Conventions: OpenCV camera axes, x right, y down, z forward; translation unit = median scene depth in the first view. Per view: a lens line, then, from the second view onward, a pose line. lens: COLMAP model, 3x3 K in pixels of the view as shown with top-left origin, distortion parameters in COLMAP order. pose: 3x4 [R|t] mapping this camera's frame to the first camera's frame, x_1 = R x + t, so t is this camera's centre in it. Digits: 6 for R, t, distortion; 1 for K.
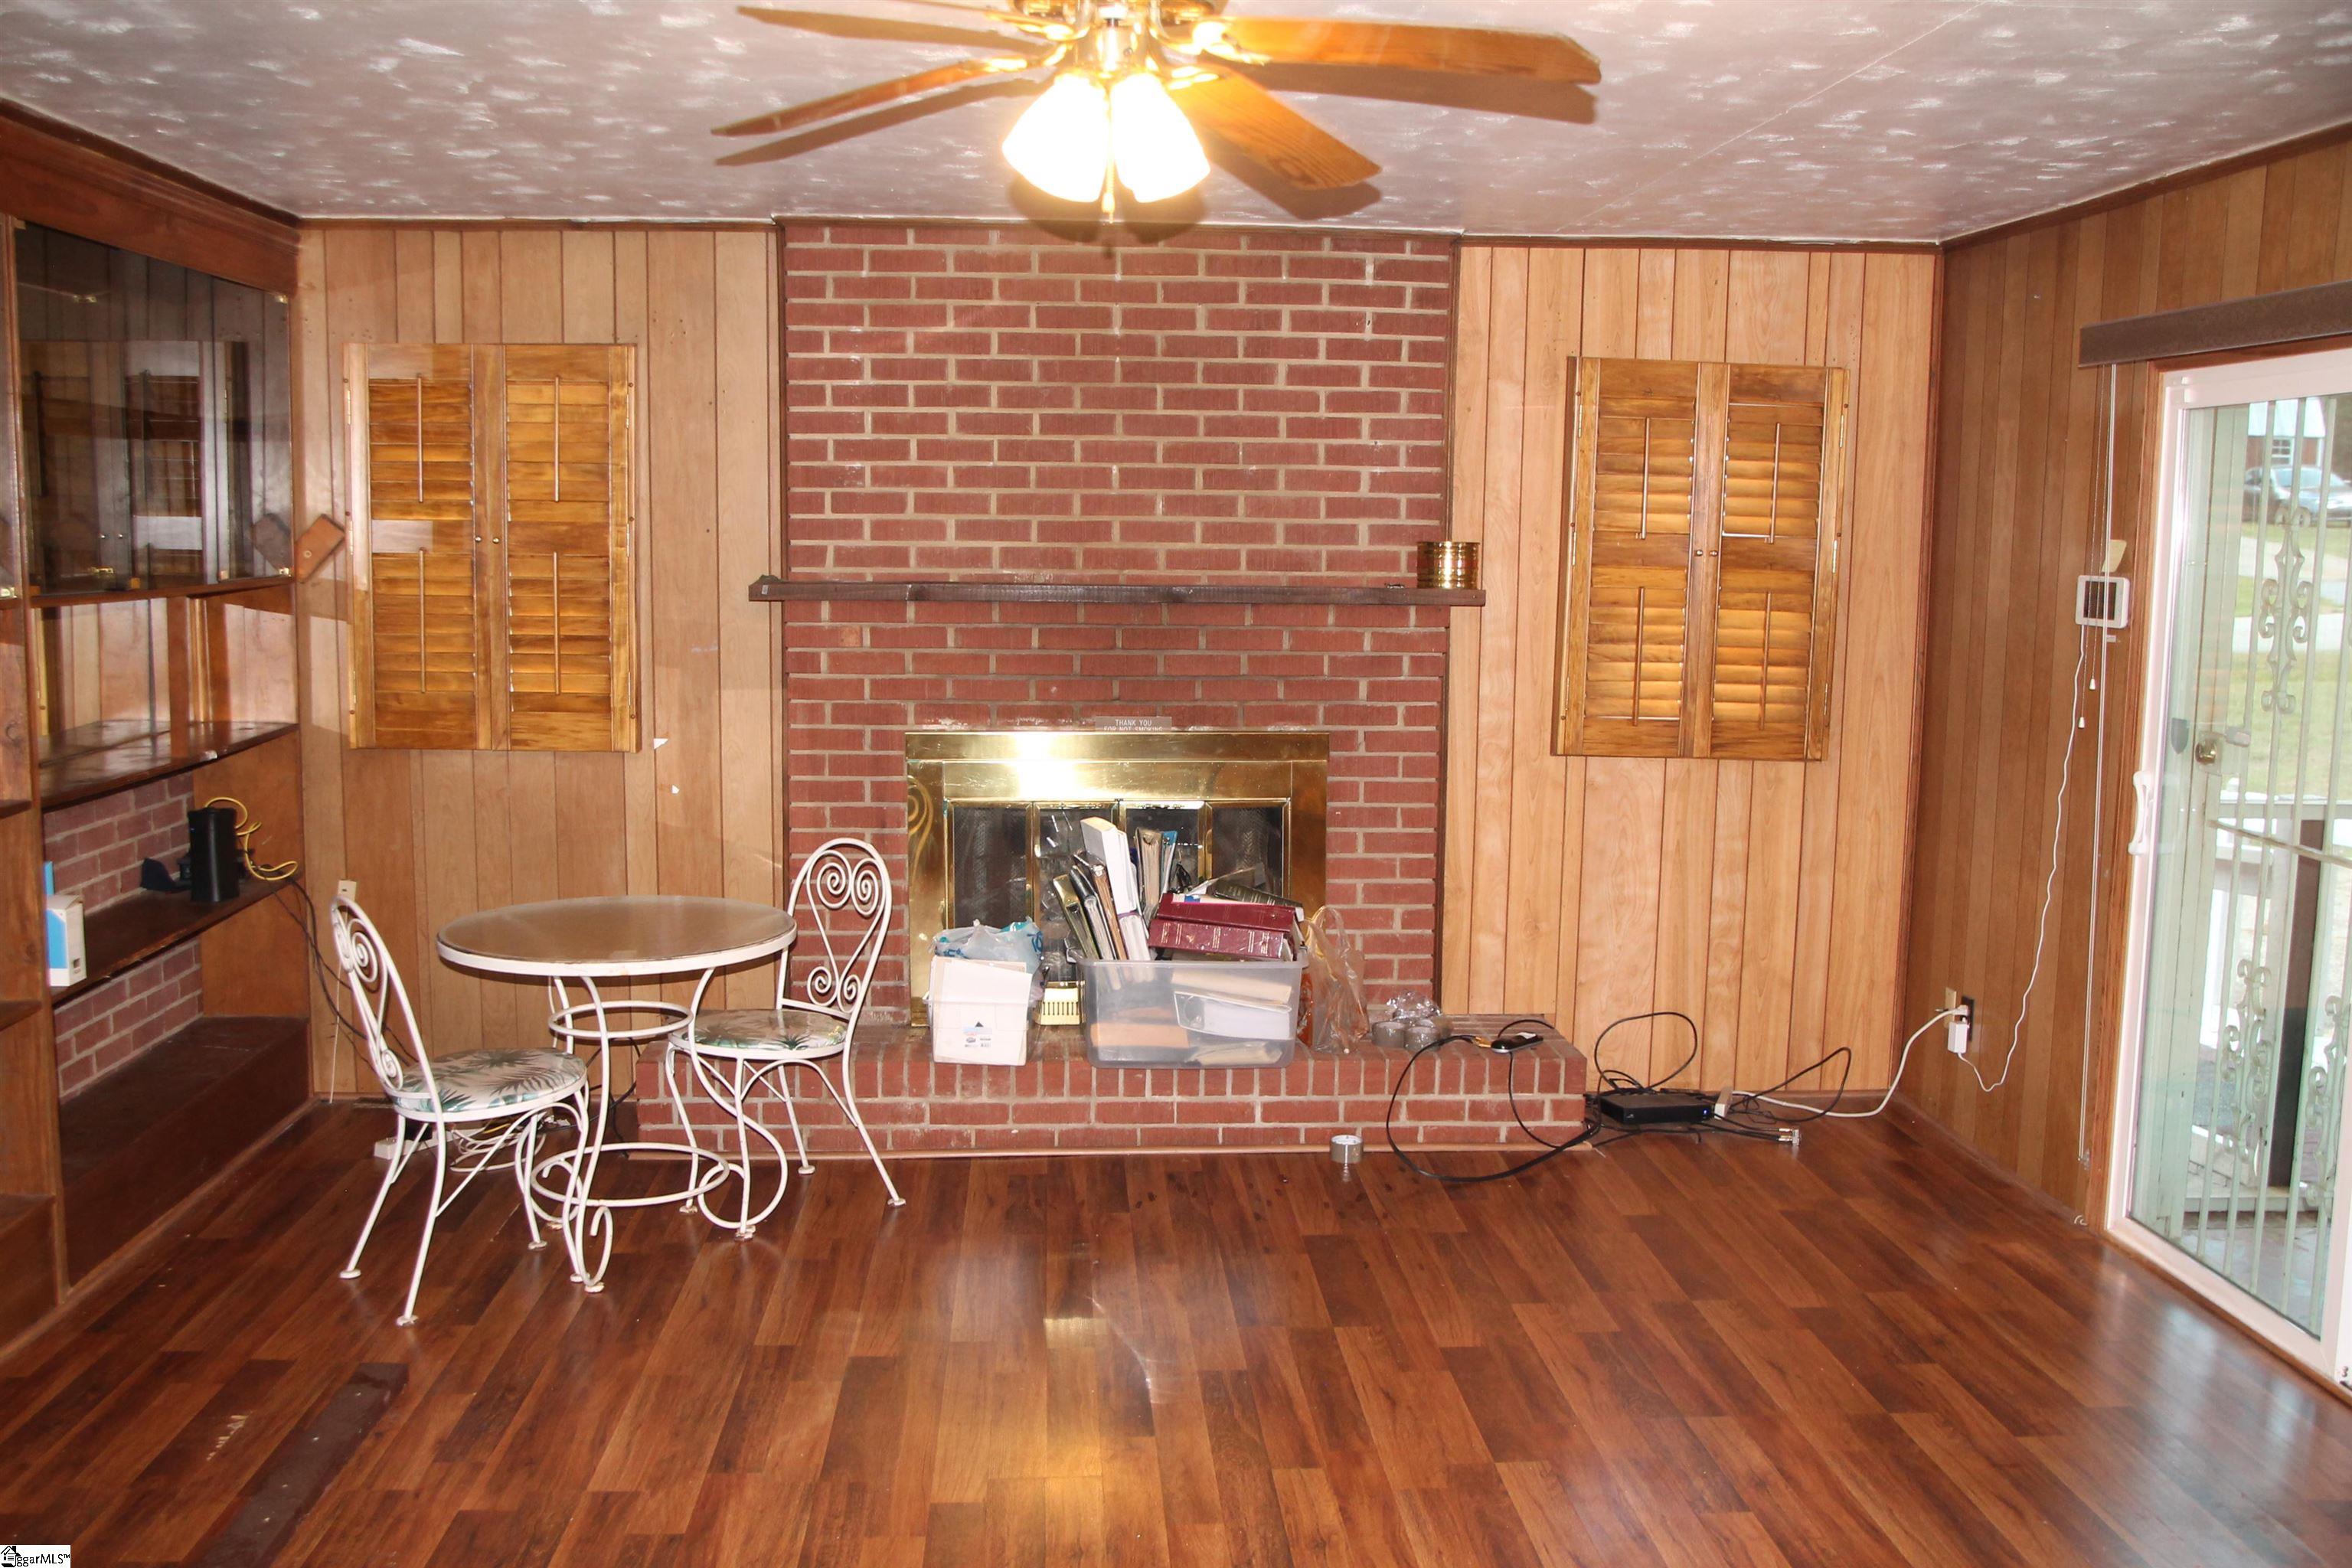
lens RADIAL K [[2232.5, 0, 1176.0], [0, 2232.5, 784.0], [0, 0, 1]] dist [-0.095487, 0.010779]
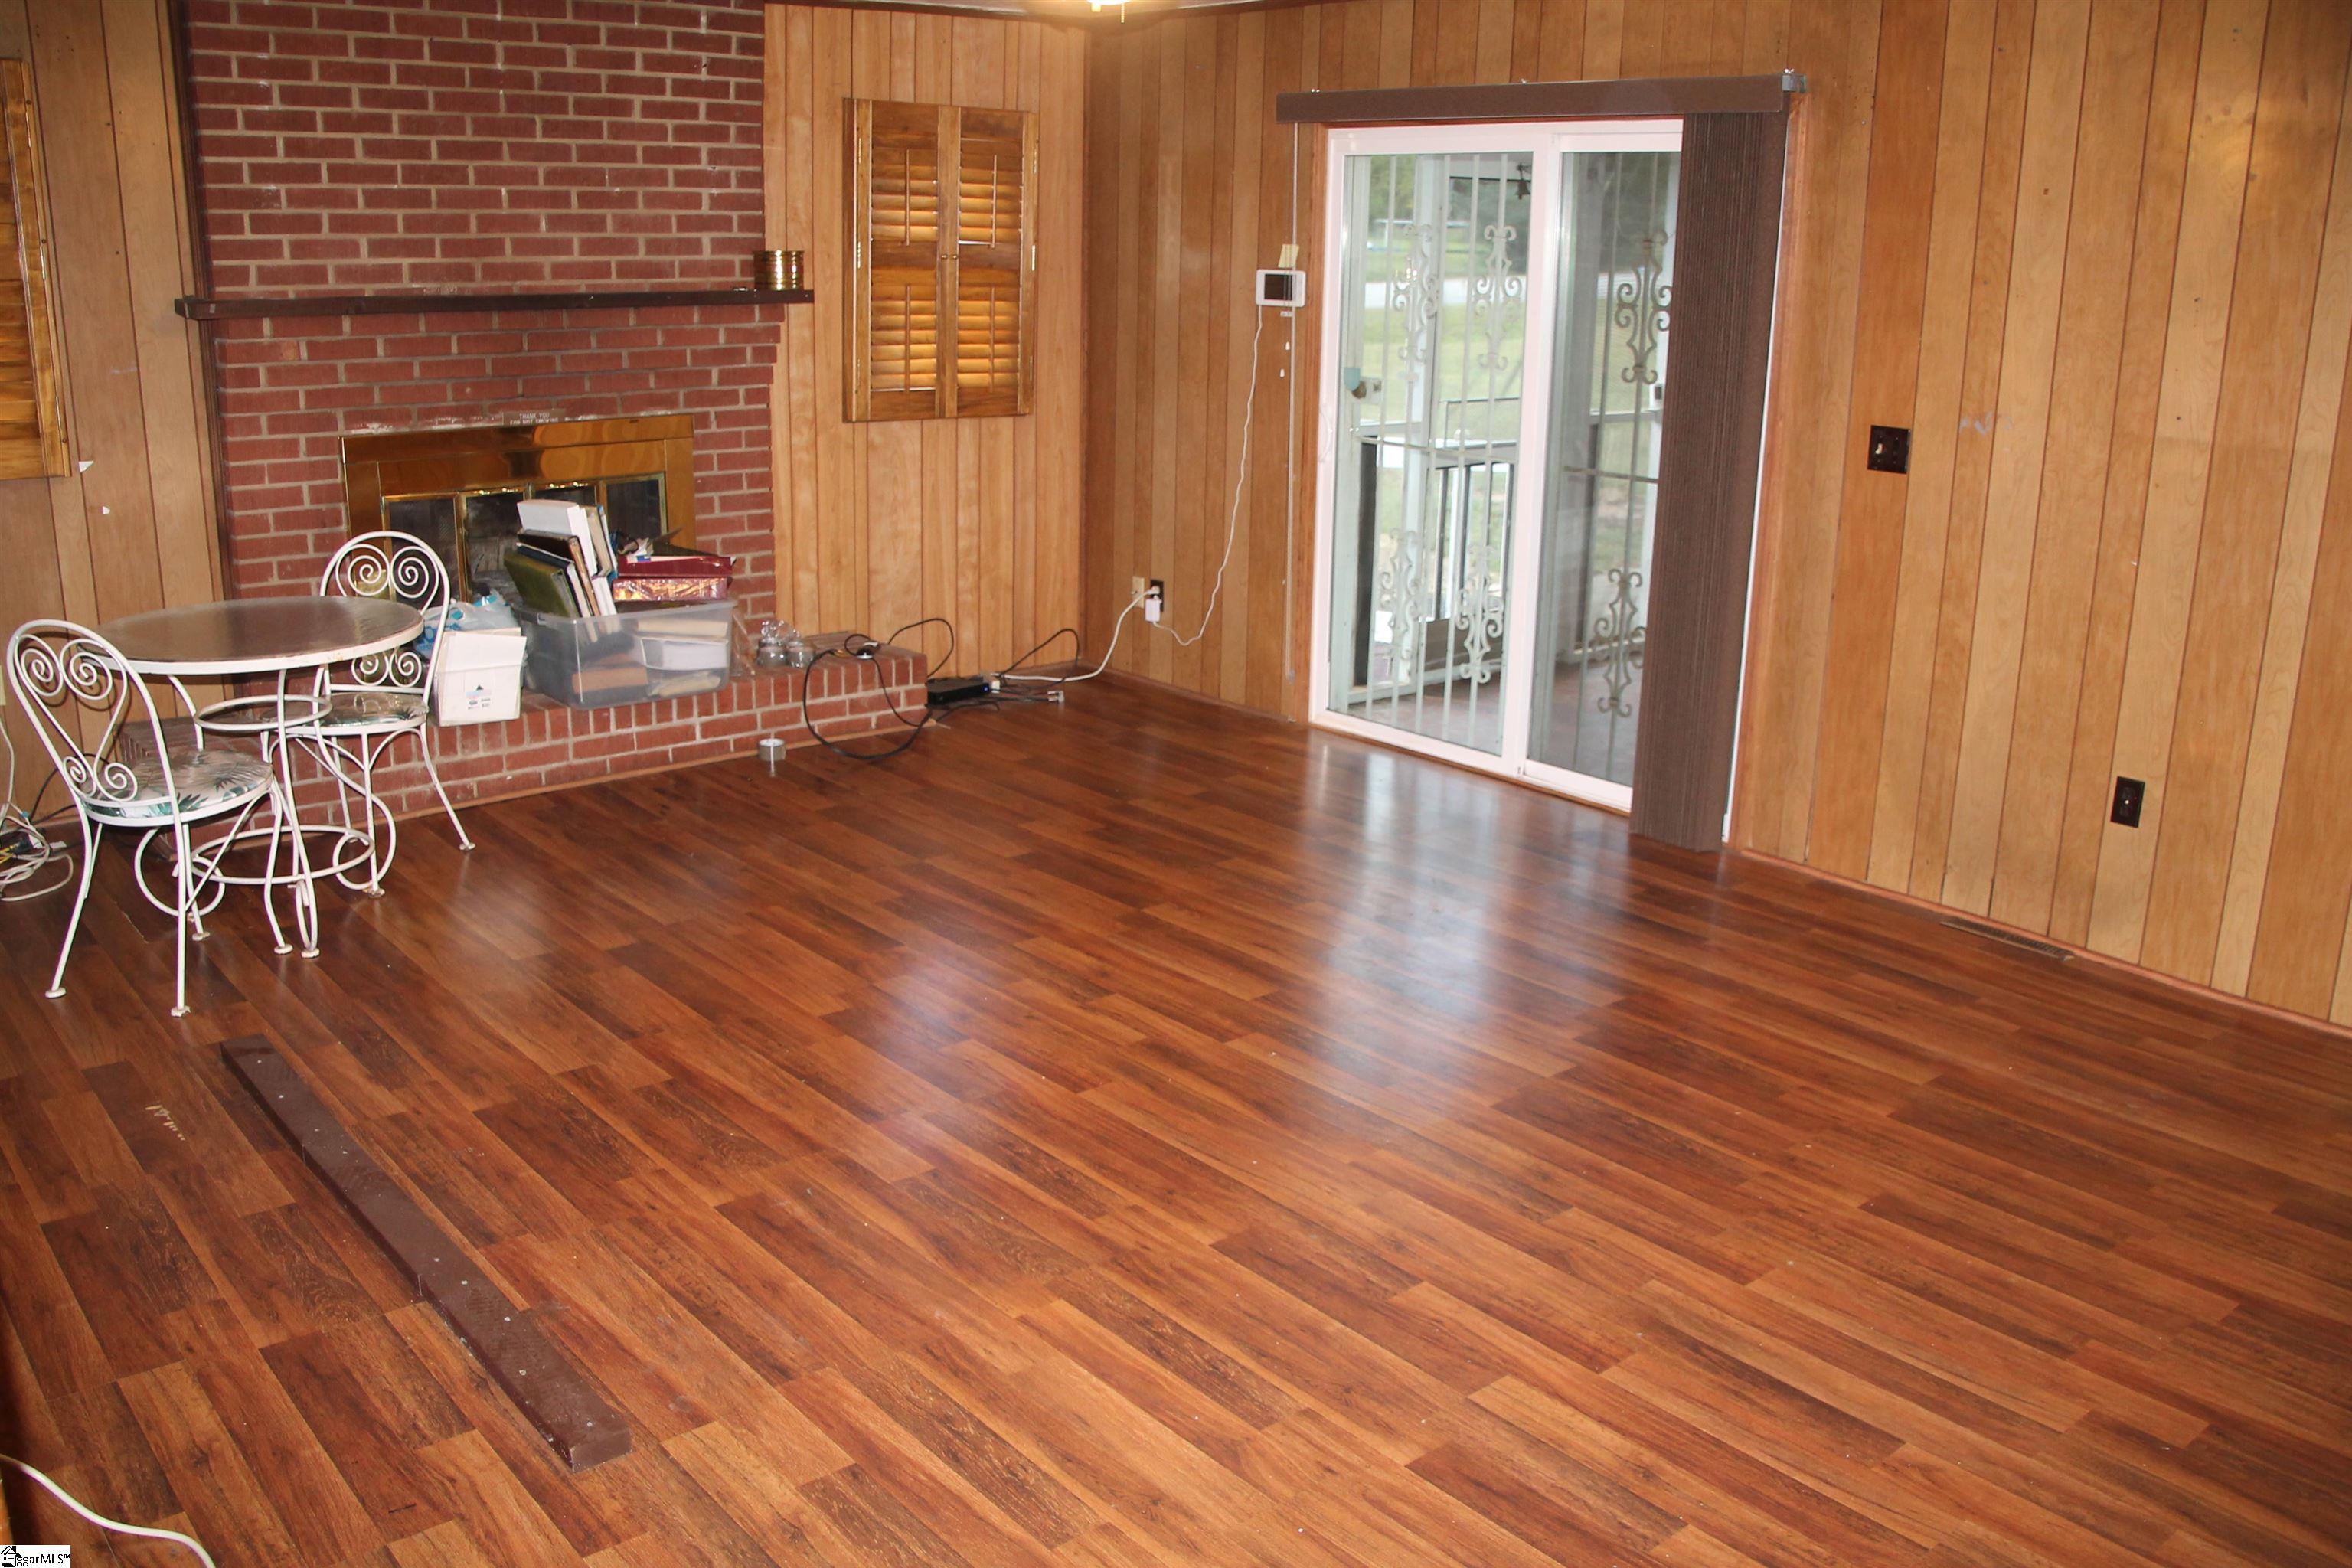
lens RADIAL K [[2038.7, 0, 1176.0], [0, 2038.7, 784.0], [0, 0, 1]] dist [-0.170952, 0.152574]
pose [[0.795387, -0.155901, 0.585709, -0.391603], [0.063635, 0.982492, 0.175099, -0.000319], [-0.602752, -0.102000, 0.791382, -0.028735]]
